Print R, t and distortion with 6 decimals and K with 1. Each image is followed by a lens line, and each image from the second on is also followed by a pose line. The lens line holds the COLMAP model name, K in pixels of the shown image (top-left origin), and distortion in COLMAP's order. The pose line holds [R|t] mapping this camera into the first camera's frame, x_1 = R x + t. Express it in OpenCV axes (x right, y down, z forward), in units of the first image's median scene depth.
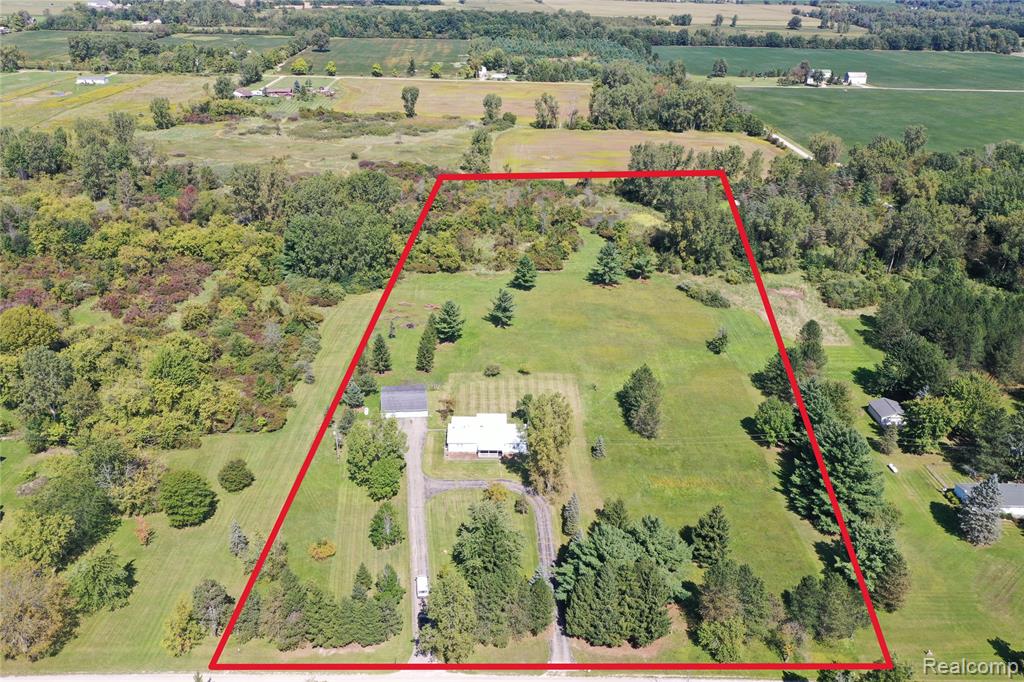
lens RADIAL K [[810.2, 0, 512.0], [0, 810.2, 341.0], [0, 0, 1]] dist [0.009878, 0.003583]
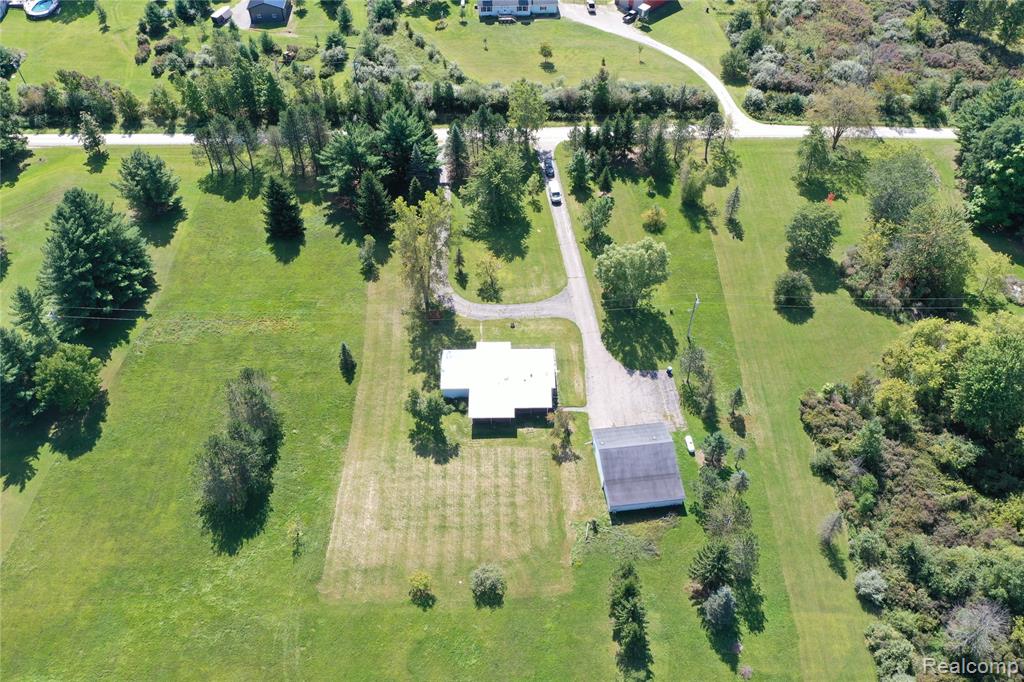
lens RADIAL K [[810.2, 0, 512.0], [0, 810.2, 341.0], [0, 0, 1]] dist [0.009878, 0.003583]
pose [[-0.999533, -0.029775, -0.006927, -0.040198], [-0.014946, 0.278320, 0.960372, -0.614821], [-0.026667, 0.960027, -0.278635, 1.256508]]
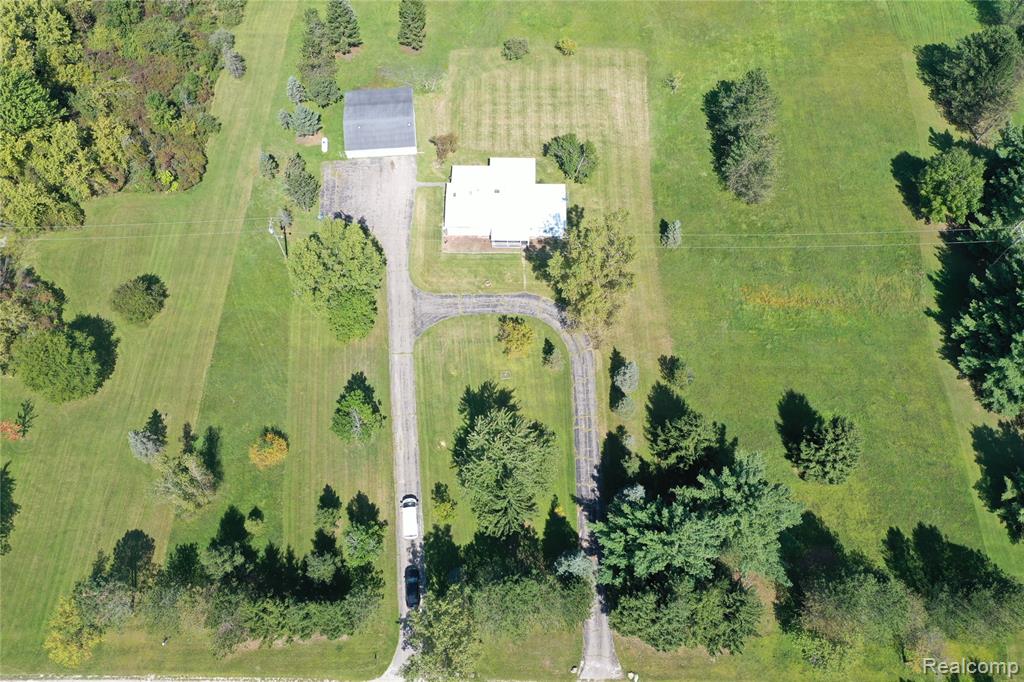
lens RADIAL K [[810.2, 0, 512.0], [0, 810.2, 341.0], [0, 0, 1]] dist [0.009878, 0.003583]
pose [[0.999178, 0.023635, -0.032936, -0.000730], [0.000970, 0.798283, 0.602282, -0.210790], [0.040528, -0.601819, 0.797603, 0.432422]]
